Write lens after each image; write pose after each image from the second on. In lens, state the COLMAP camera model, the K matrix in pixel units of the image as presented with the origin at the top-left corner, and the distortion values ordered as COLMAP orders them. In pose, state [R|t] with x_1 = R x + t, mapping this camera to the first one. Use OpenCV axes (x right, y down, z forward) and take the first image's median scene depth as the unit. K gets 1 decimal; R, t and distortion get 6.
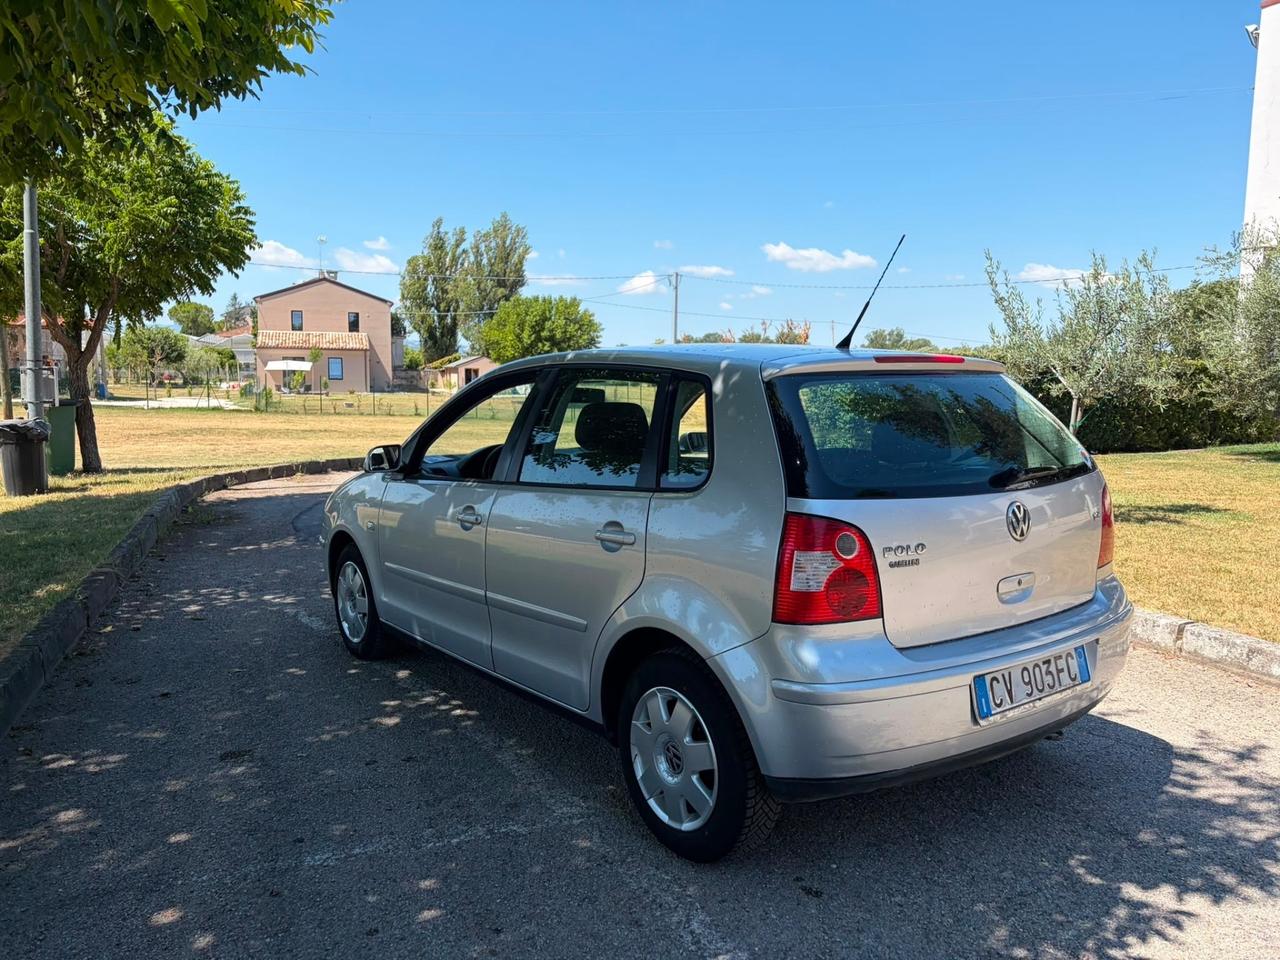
lens RADIAL K [[966.0, 0, 642.6], [0, 966.0, 490.8], [0, 0, 1]] dist [0.052221, -0.052434]
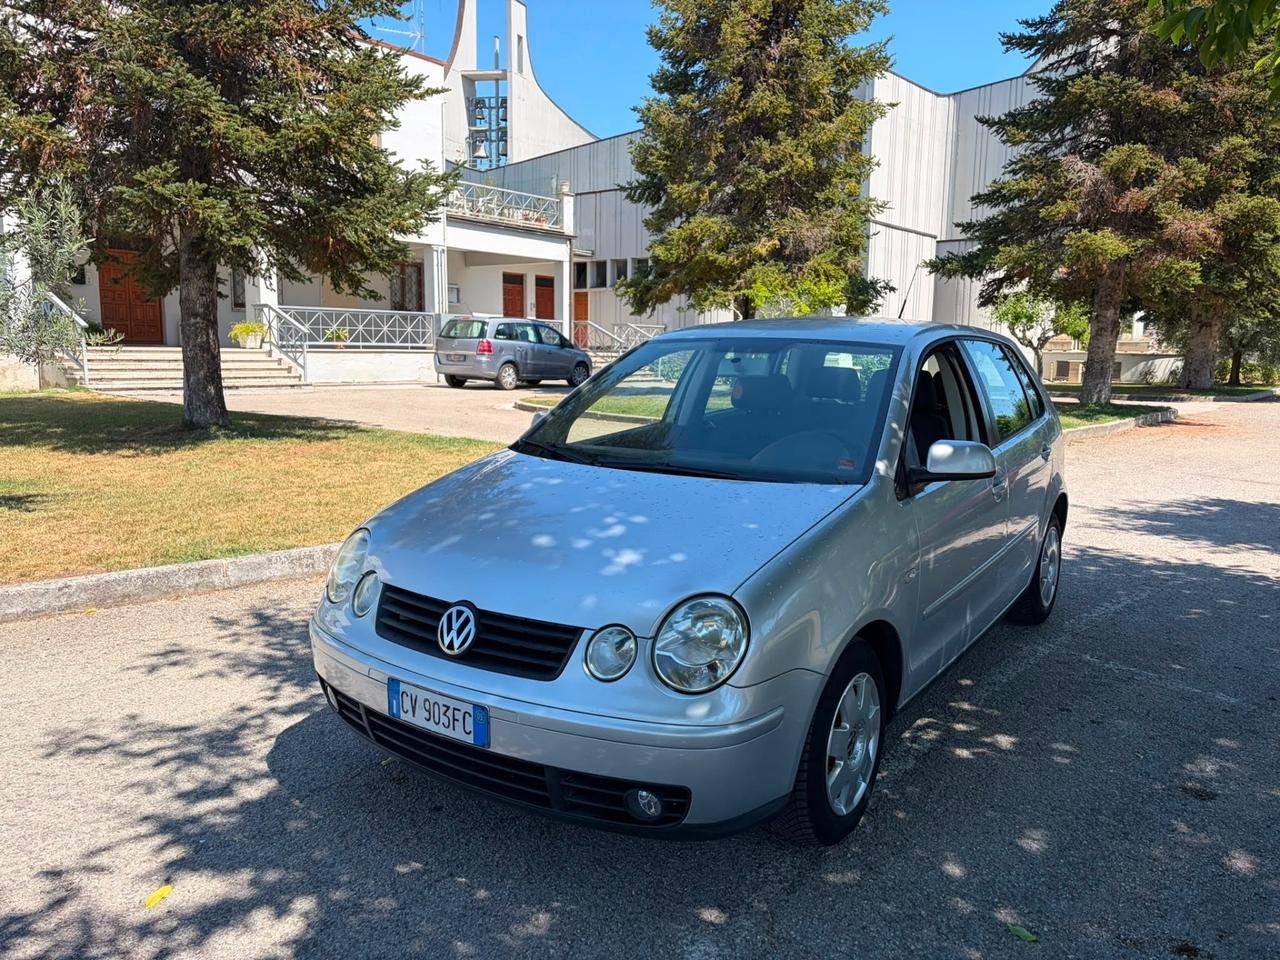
lens RADIAL K [[966.0, 0, 646.8], [0, 966.0, 486.6], [0, 0, 1]] dist [0.052221, -0.052434]
pose [[-0.330804, -0.148753, 0.931902, -0.842919], [0.094360, 0.977336, 0.189501, -0.167477], [-0.938970, 0.150622, -0.309270, 1.385835]]
